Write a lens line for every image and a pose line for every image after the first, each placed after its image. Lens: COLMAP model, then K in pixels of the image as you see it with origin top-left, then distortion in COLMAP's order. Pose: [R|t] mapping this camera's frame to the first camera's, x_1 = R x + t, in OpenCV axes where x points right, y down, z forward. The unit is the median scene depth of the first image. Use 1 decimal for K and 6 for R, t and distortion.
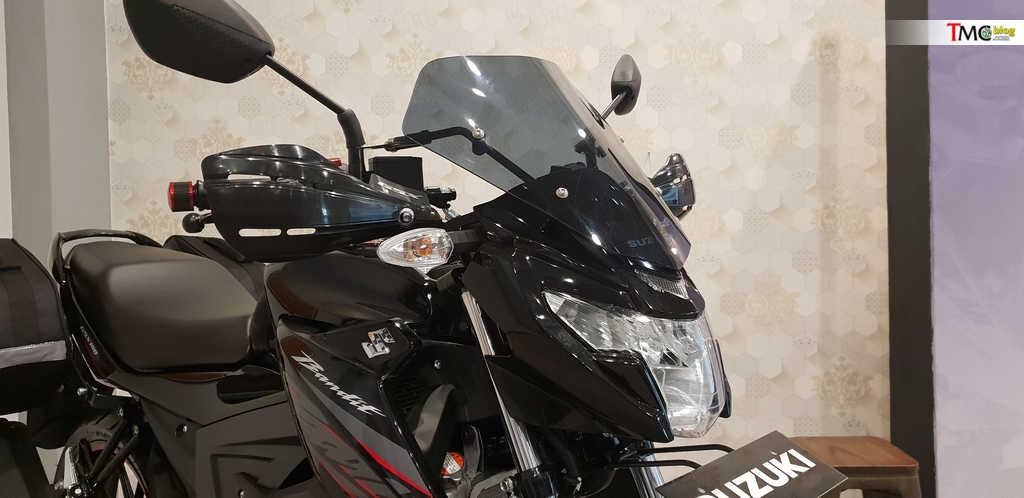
lens RADIAL K [[855.3, 0, 505.8], [0, 855.3, 248.5], [0, 0, 1]] dist [0.012129, -0.033787]
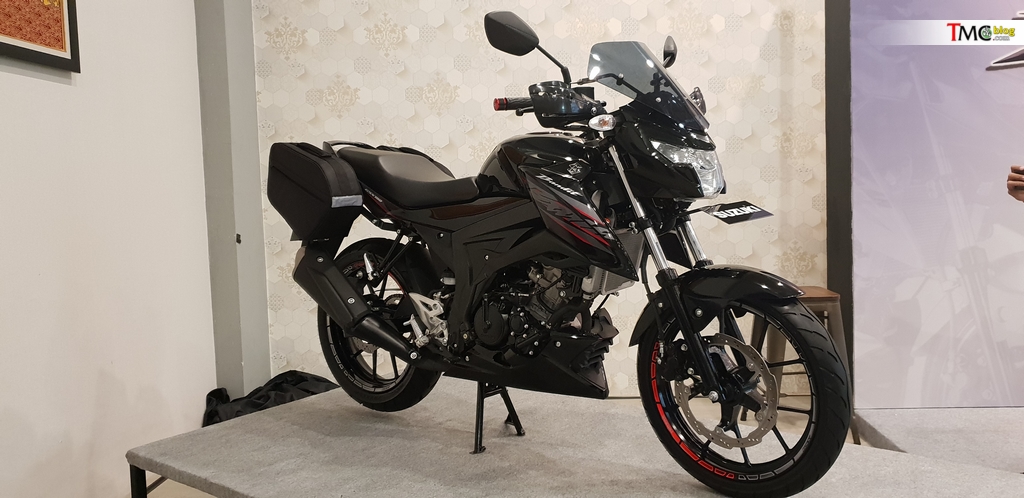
lens RADIAL K [[855.3, 0, 517.0], [0, 855.3, 247.7], [0, 0, 1]] dist [0.012129, -0.033787]
pose [[0.999213, -0.015547, 0.036498, -0.141399], [0.013736, 0.998686, 0.049378, 0.075145], [-0.037218, -0.048837, 0.998113, -0.472921]]
